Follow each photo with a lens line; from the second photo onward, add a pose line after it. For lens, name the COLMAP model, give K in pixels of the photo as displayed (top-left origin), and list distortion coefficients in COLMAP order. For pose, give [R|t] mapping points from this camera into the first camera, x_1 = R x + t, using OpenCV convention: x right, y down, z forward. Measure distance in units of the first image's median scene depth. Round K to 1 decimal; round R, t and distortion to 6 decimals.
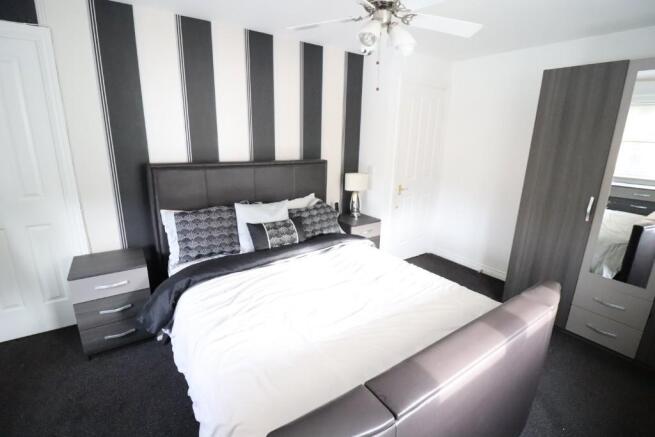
lens RADIAL K [[309.4, 0, 330.9], [0, 309.4, 213.6], [0, 0, 1]] dist [-0.000758, -0.000268]
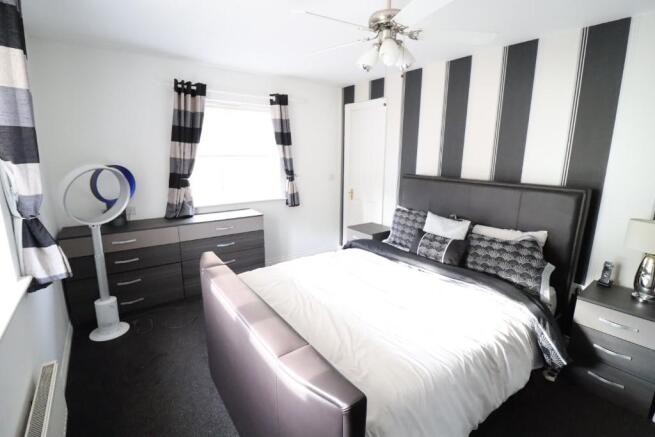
lens RADIAL K [[314.9, 0, 327.5], [0, 314.9, 218.5], [0, 0, 1]] dist [-0.033305, 0.000123]
pose [[0.005587, 0.188480, -0.982061, 0.796776], [-0.249054, 0.951392, 0.181177, -0.119848], [0.968474, 0.243573, 0.052257, 0.550527]]
